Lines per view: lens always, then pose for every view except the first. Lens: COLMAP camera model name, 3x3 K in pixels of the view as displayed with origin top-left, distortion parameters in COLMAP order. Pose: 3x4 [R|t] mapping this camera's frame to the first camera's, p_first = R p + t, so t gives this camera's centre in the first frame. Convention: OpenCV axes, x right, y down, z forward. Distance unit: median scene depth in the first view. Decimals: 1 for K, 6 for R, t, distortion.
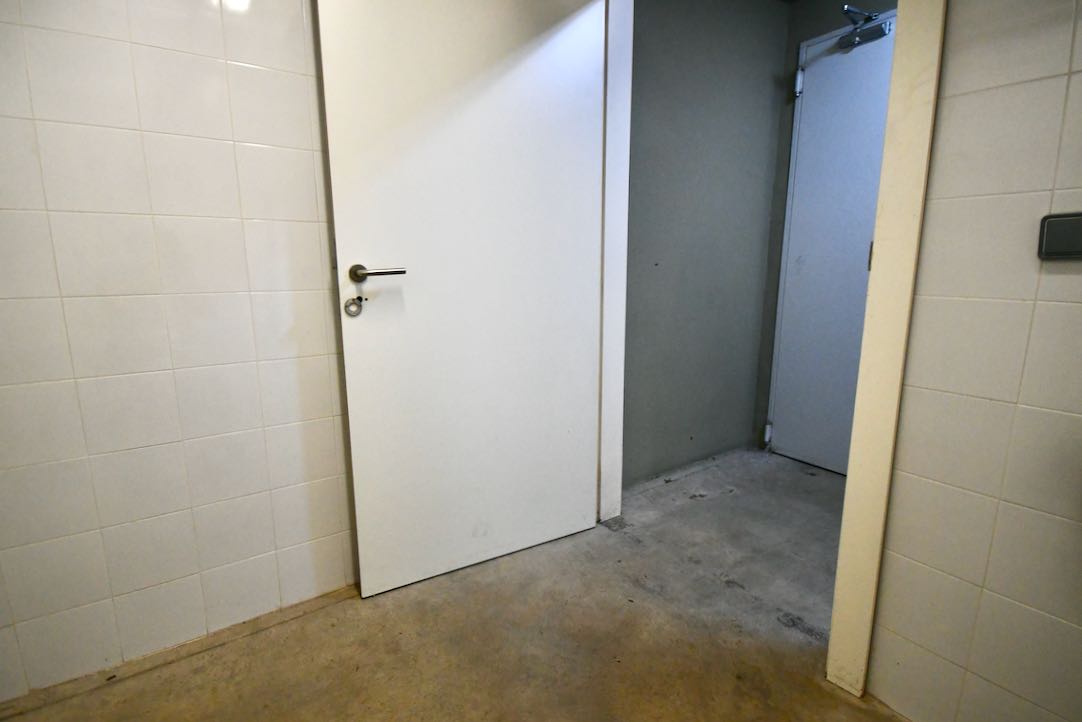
lens RADIAL K [[471.7, 0, 541.4], [0, 471.7, 358.2], [0, 0, 1]] dist [0.011562, -0.014473]
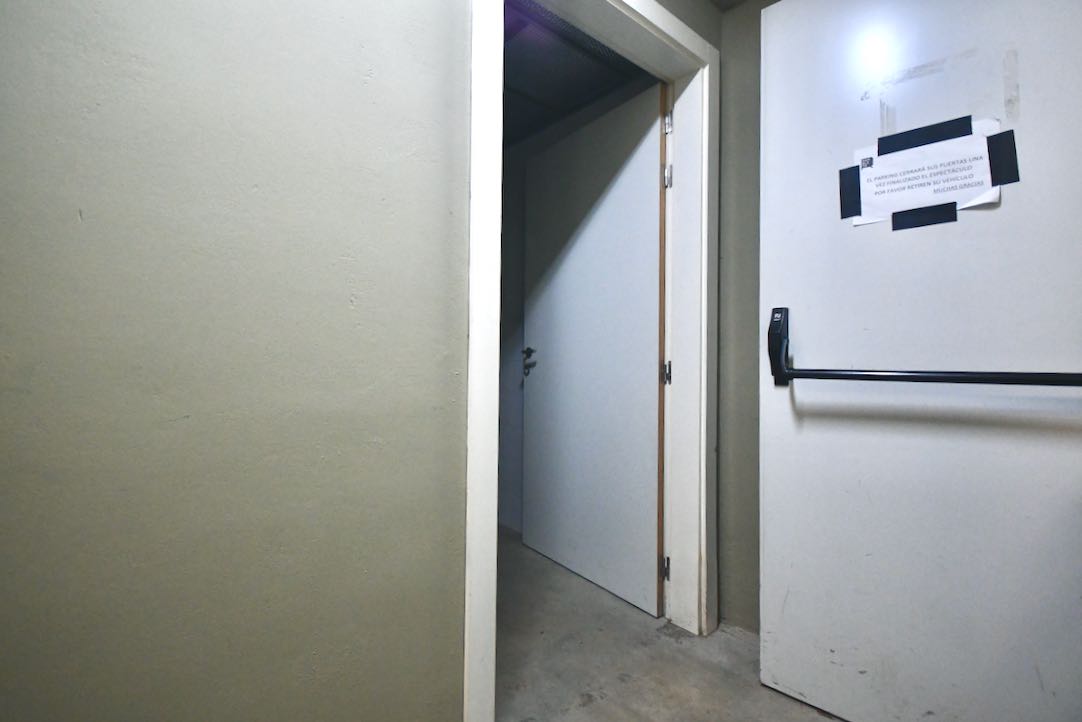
lens RADIAL K [[471.7, 0, 541.4], [0, 471.7, 358.2], [0, 0, 1]] dist [0.011562, -0.014473]
pose [[0.156739, 0.000714, -0.987640, 1.102248], [-0.171276, 0.984867, -0.026470, -0.104664], [0.972675, 0.173308, 0.154489, 0.571983]]
